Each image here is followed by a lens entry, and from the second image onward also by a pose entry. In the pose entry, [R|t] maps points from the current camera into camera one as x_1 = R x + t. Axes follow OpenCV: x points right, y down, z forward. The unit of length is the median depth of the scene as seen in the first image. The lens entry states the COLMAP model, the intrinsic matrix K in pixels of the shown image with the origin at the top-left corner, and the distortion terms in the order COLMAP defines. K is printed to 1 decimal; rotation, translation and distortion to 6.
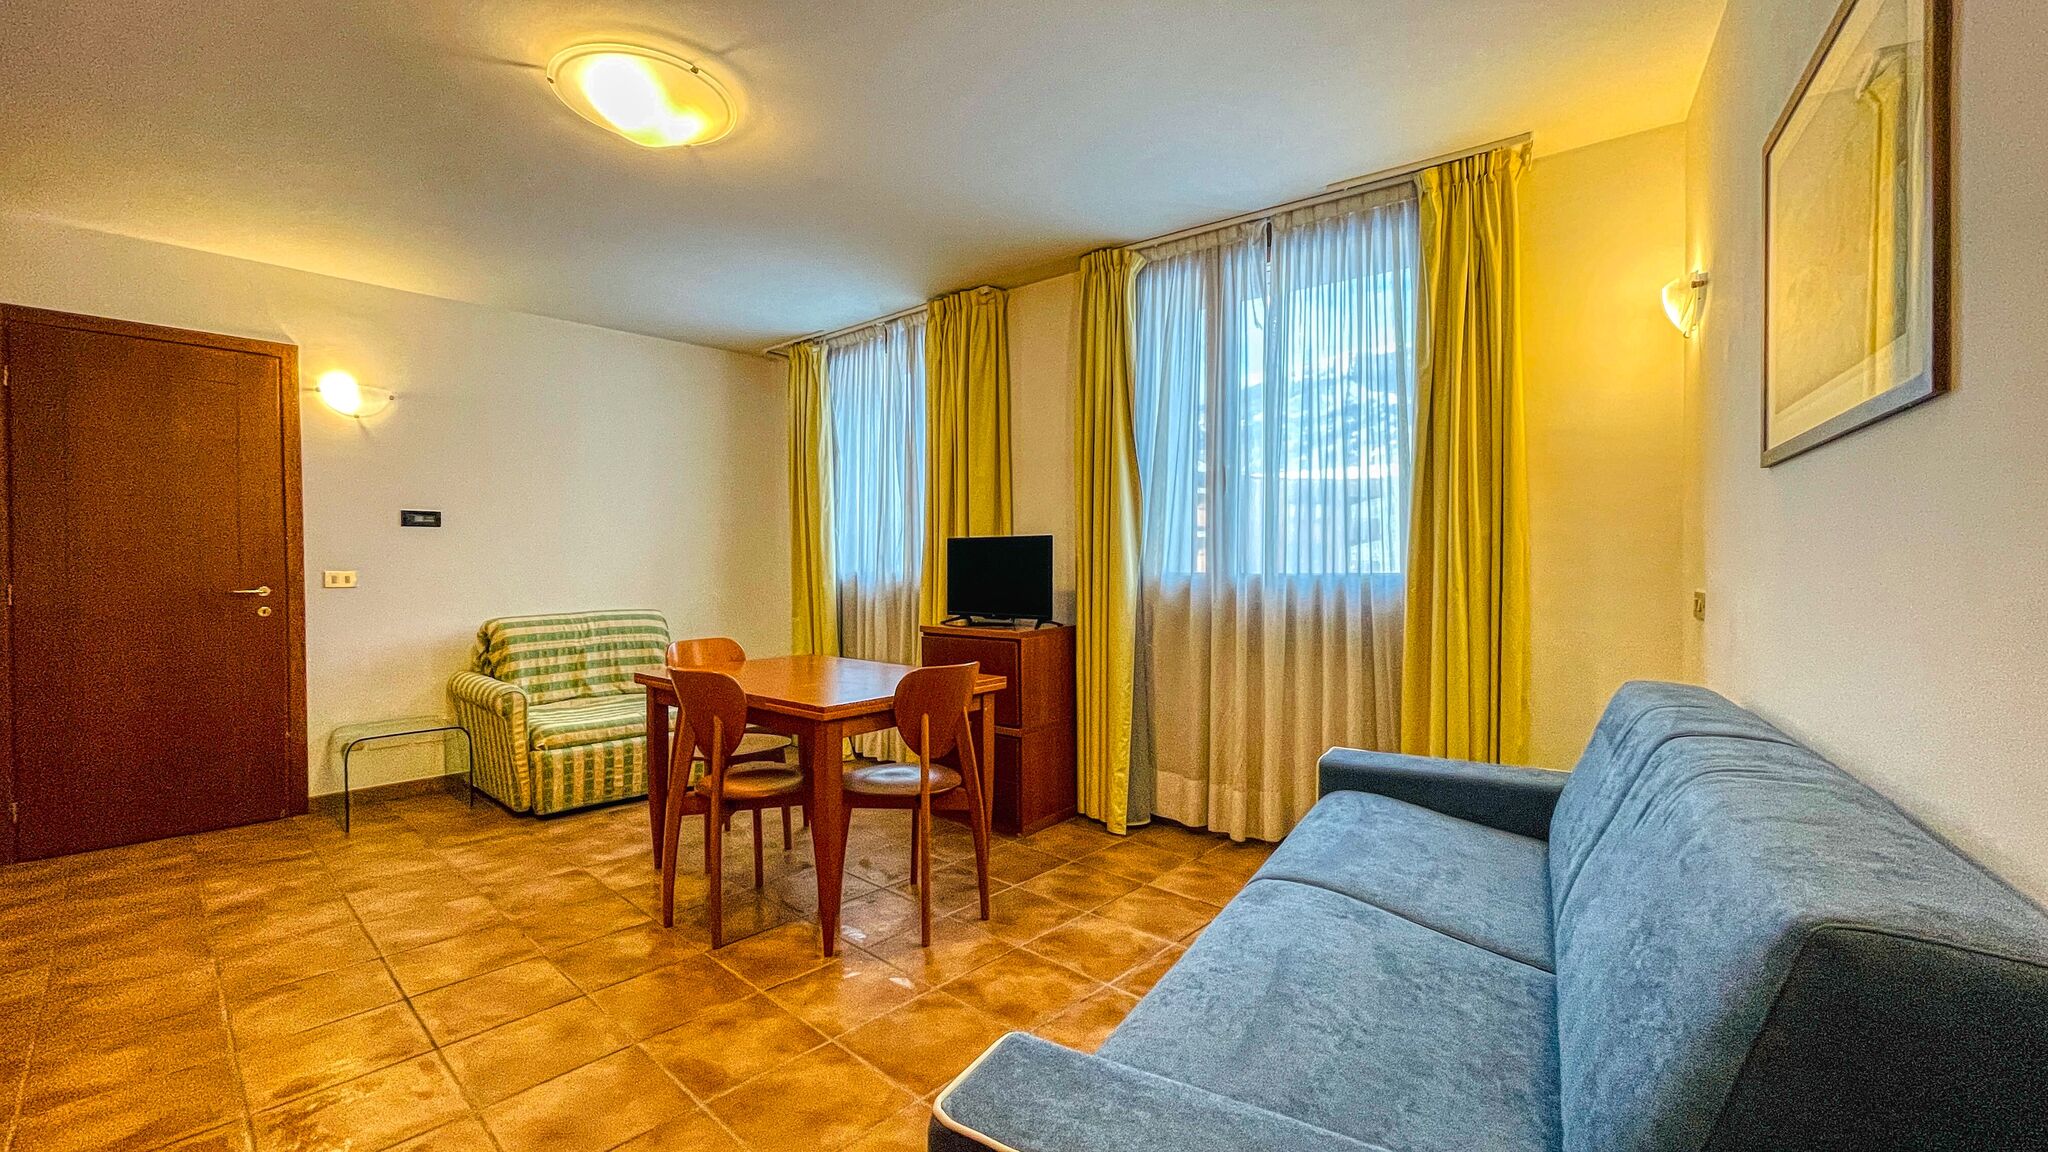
lens RADIAL K [[830.1, 0, 1013.1], [0, 830.1, 575.3], [0, 0, 1]] dist [0.002406, 0.000309]
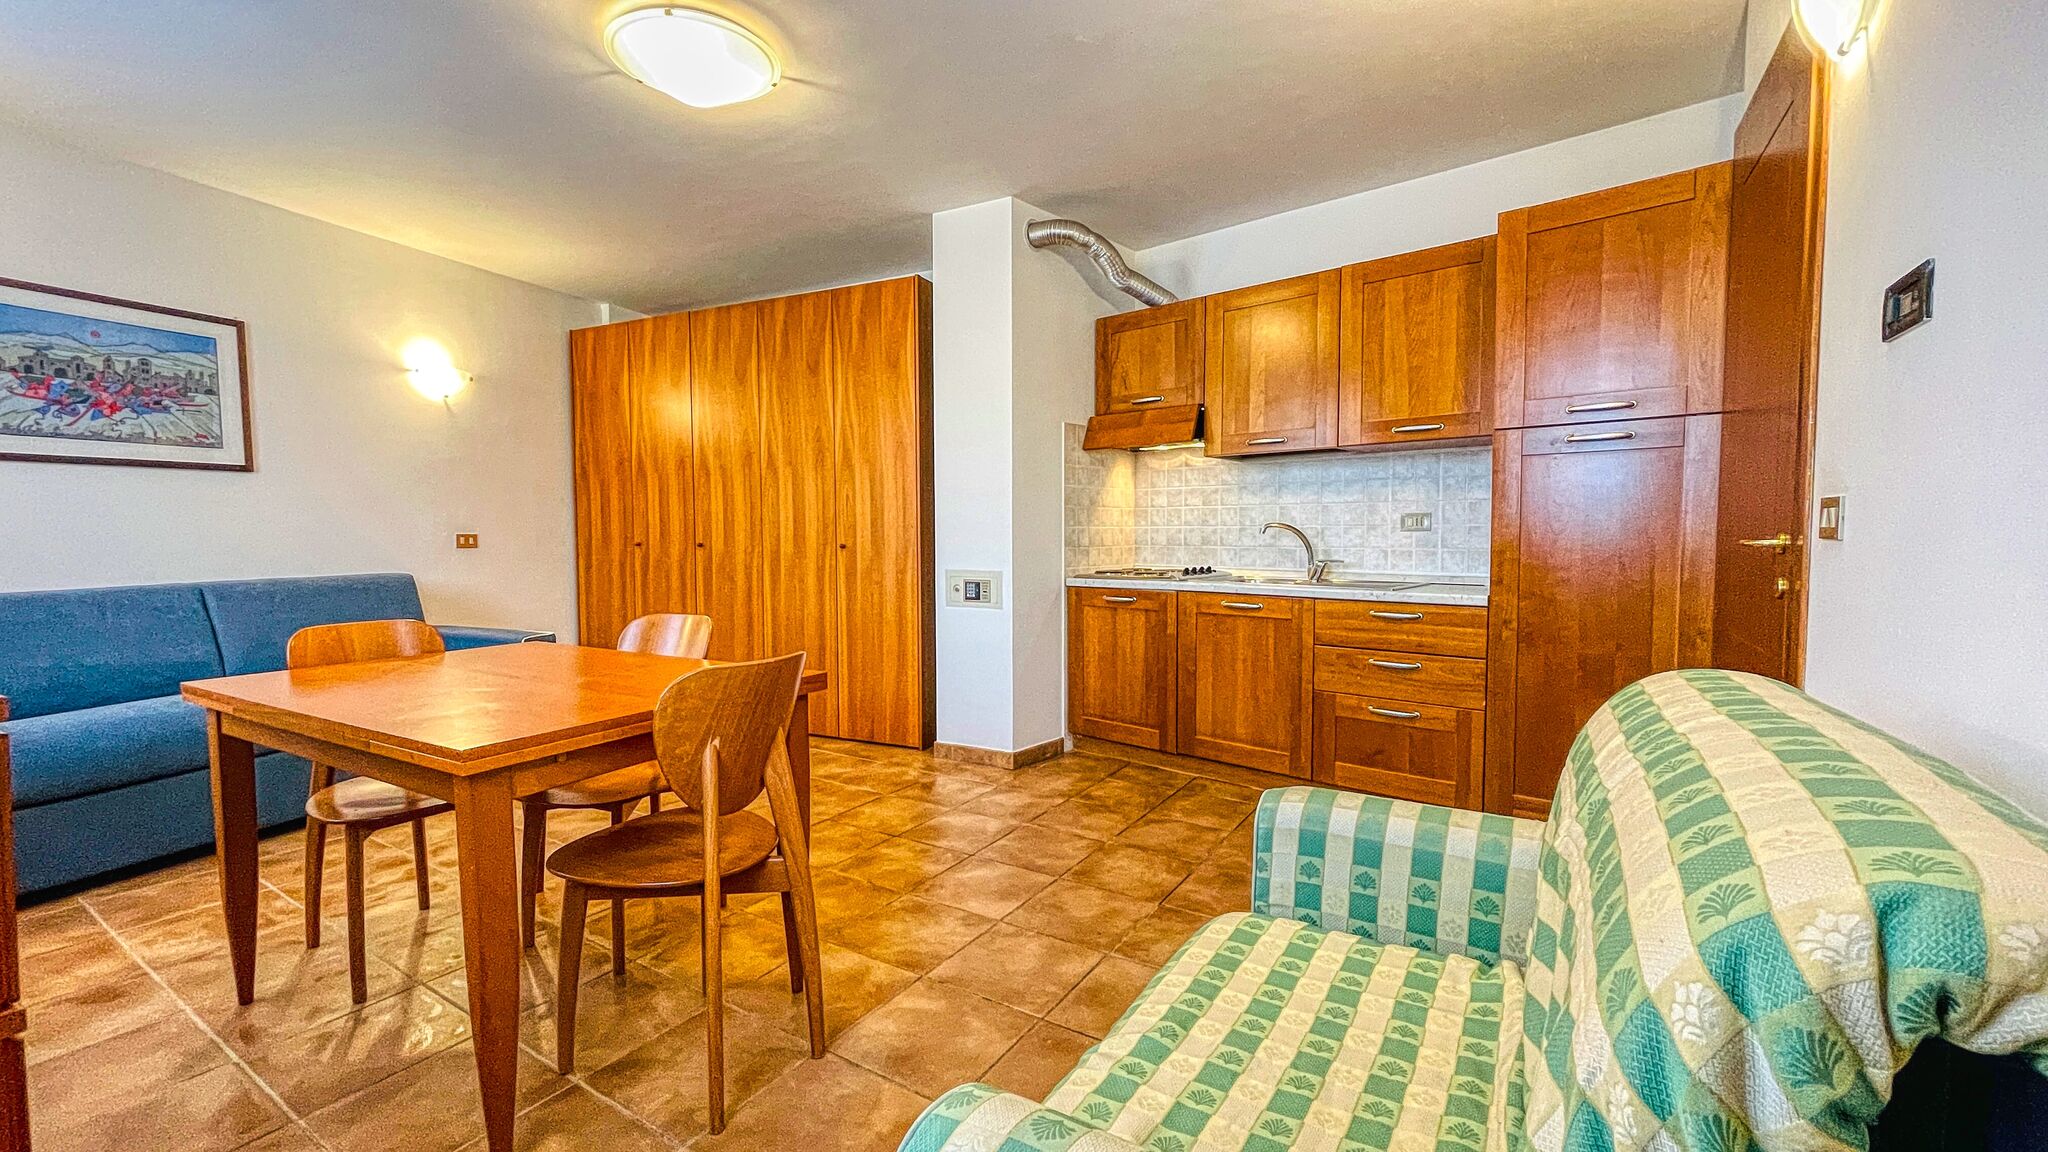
lens RADIAL K [[820.8, 0, 1018.5], [0, 820.8, 576.5], [0, 0, 1]] dist [-0.001584, -0.000609]
pose [[-0.979815, 0.019526, -0.198949, -0.383144], [0.005091, 0.997333, 0.072810, 0.001902], [0.199840, 0.070327, -0.977301, 1.309467]]
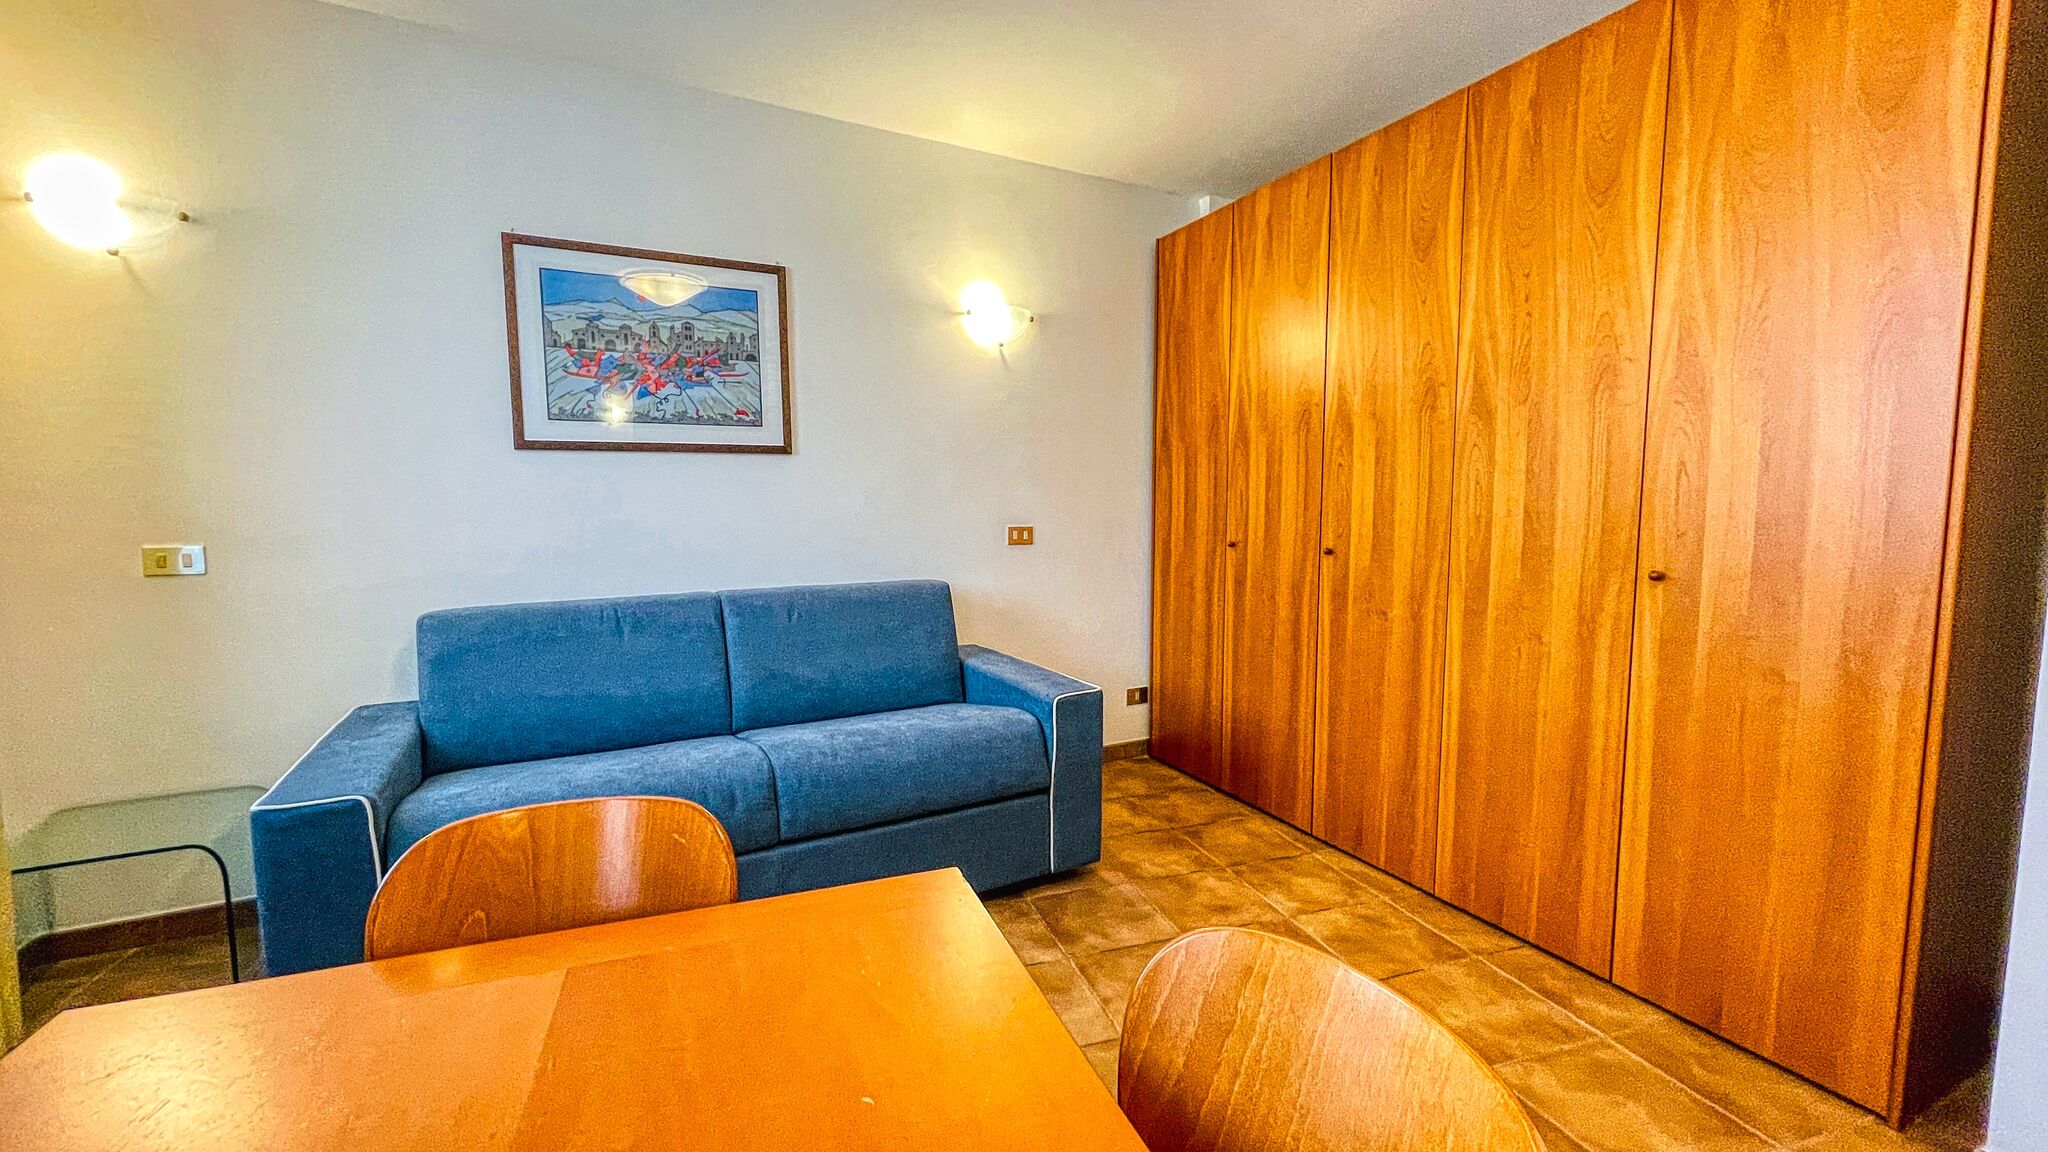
lens RADIAL K [[820.8, 0, 1018.5], [0, 820.8, 576.5], [0, 0, 1]] dist [-0.001584, -0.000609]
pose [[-0.880907, -0.035641, 0.471945, -0.270249], [0.014999, 0.994557, 0.103106, -0.014972], [-0.473051, 0.097906, -0.875578, 0.808469]]
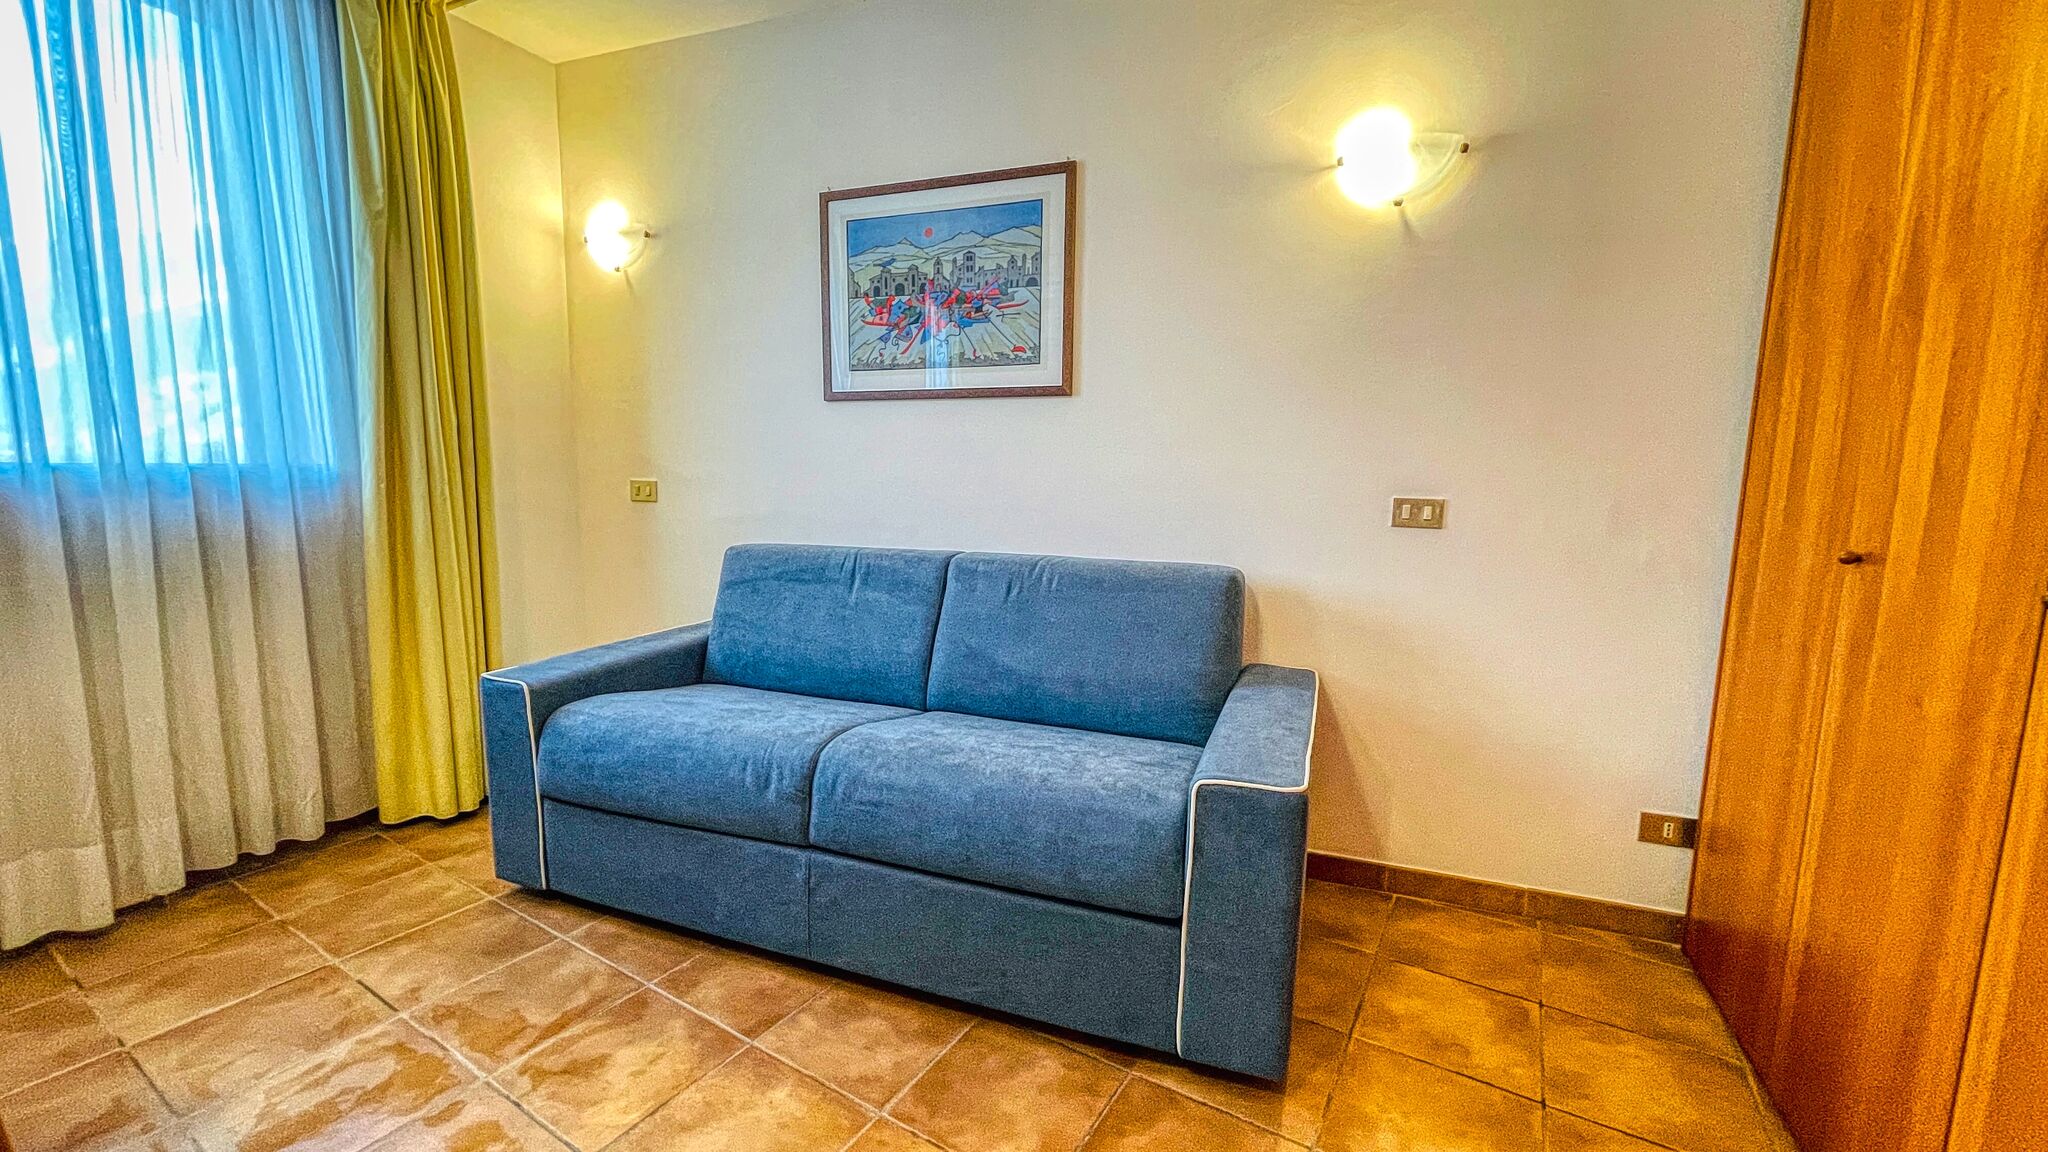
lens RADIAL K [[820.7, 0, 1024.0], [0, 820.7, 576.0], [0, 0, 1]] dist [-0.001319, -0.000404]
pose [[-0.213047, -0.128850, 0.968509, -0.334214], [0.001536, 0.991221, 0.132210, 0.000772], [-0.977041, 0.029654, -0.210978, 0.410820]]
